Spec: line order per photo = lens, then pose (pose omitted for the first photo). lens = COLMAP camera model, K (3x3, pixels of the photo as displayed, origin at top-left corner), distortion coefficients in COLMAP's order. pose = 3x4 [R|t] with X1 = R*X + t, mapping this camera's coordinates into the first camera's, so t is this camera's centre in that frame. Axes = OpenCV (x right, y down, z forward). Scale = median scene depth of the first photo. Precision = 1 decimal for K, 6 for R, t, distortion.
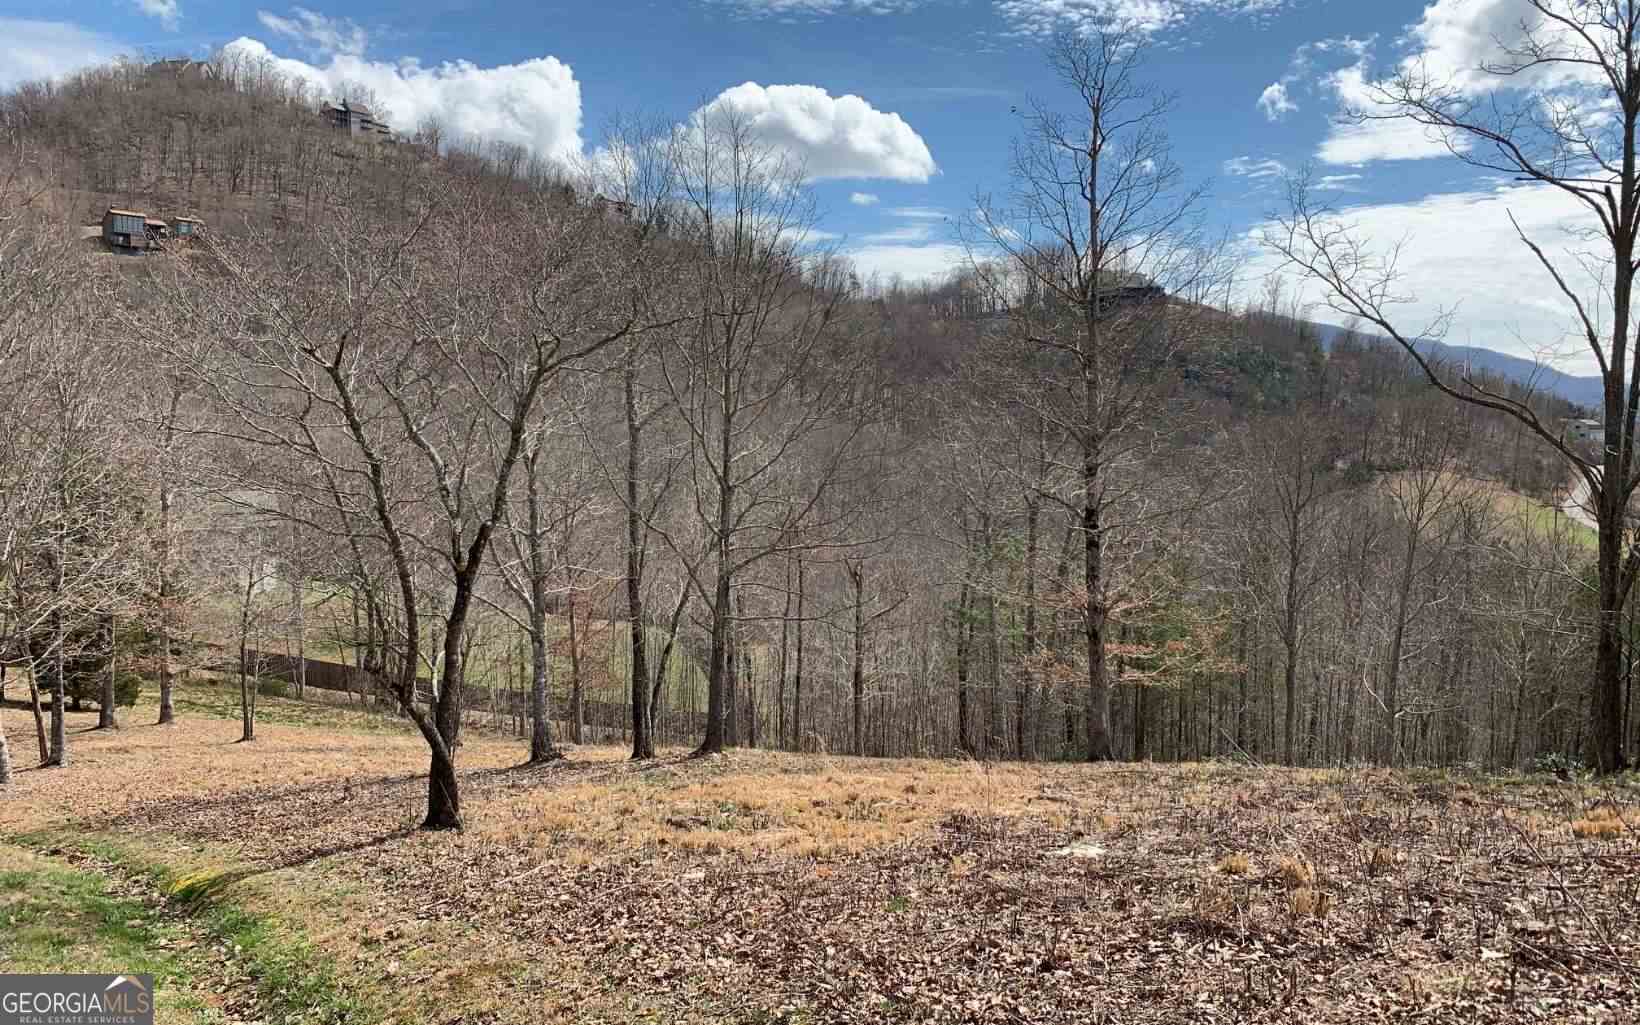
lens RADIAL K [[1256.5, 0, 813.8], [0, 1256.5, 493.1], [0, 0, 1]] dist [0.042106, -0.061771]
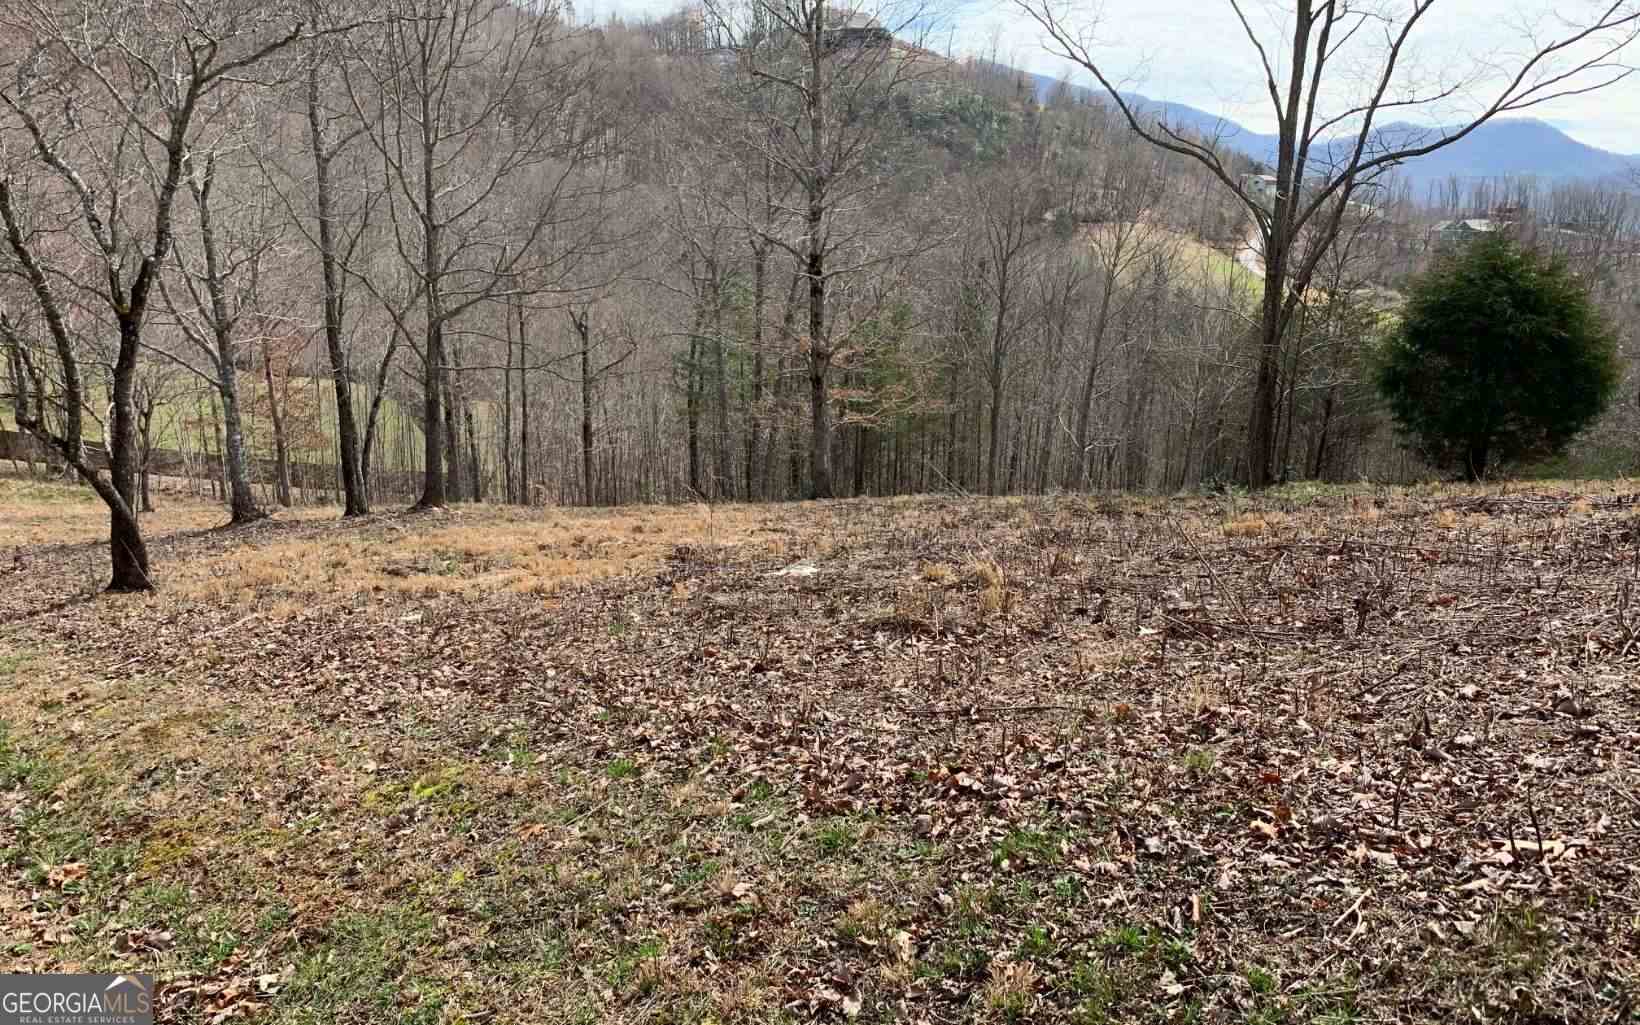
lens RADIAL K [[1253.9, 0, 821.8], [0, 1253.9, 493.1], [0, 0, 1]] dist [0.062982, -0.091160]
pose [[0.975809, -0.038165, 0.215268, 0.005976], [-0.004482, 0.980946, 0.194229, 0.010284], [-0.218579, -0.190495, 0.957045, 0.004929]]
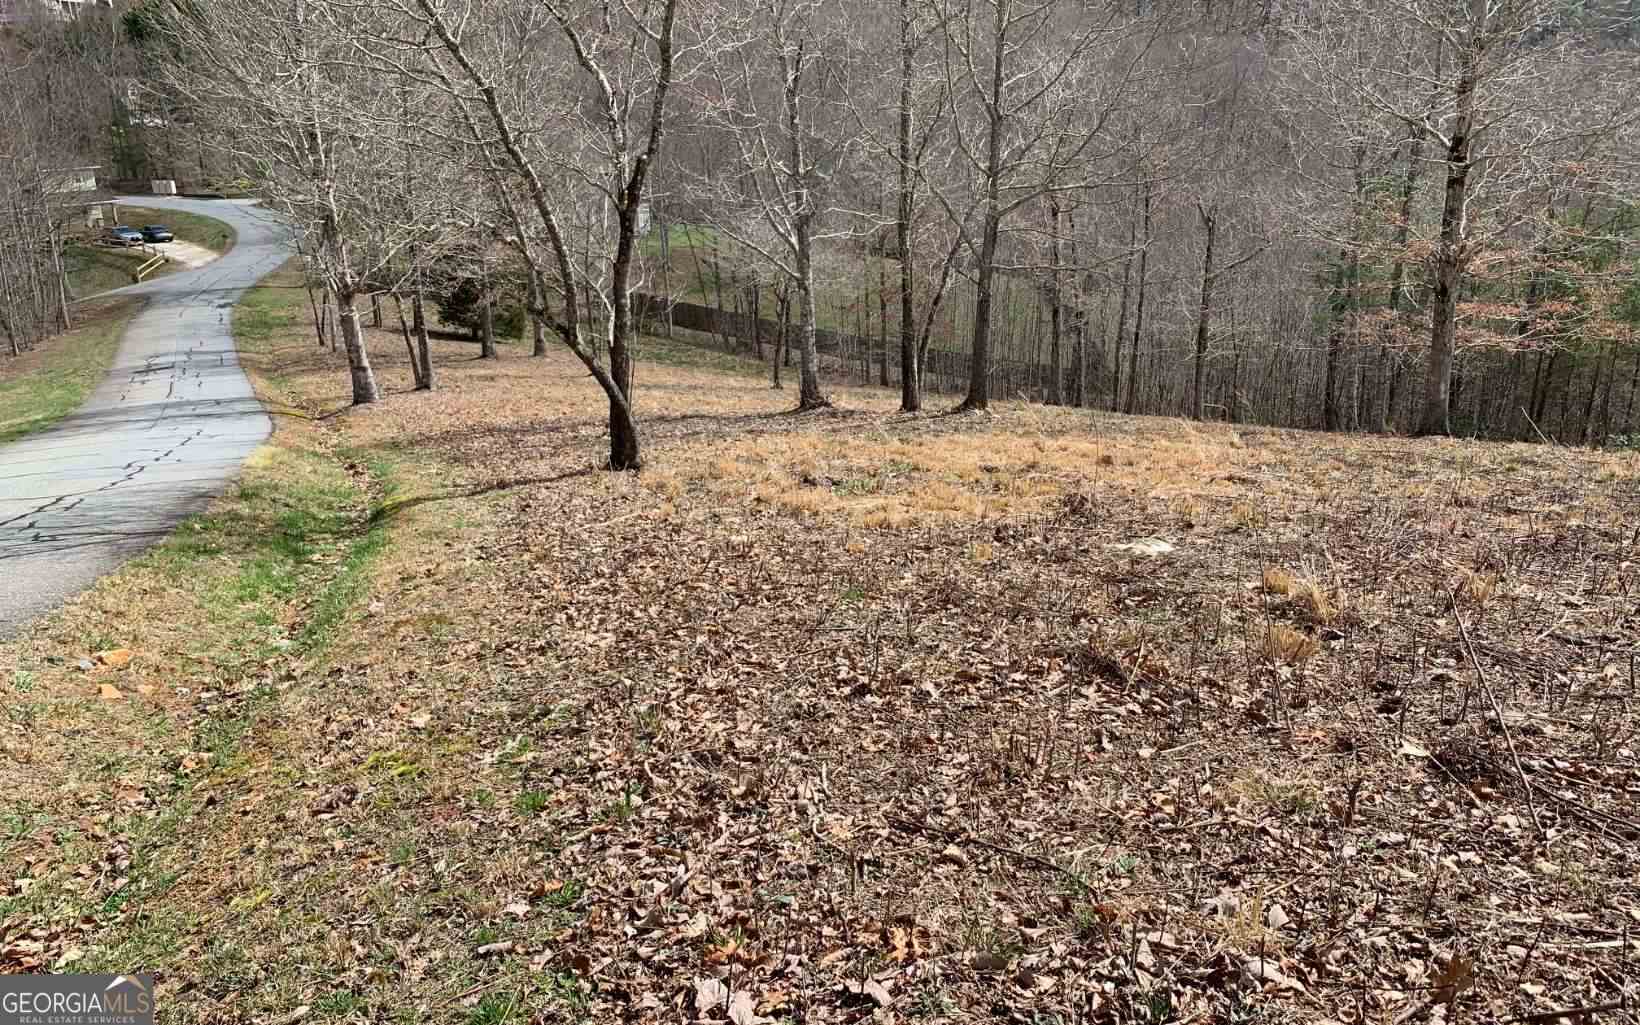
lens RADIAL K [[1258.7, 0, 817.5], [0, 1258.7, 511.5], [0, 0, 1]] dist [0.055131, -0.060980]
pose [[0.956466, 0.069497, -0.283448, 0.153019], [0.014497, 0.958720, 0.283983, 0.011739], [0.291484, -0.275729, 0.915975, 0.109619]]
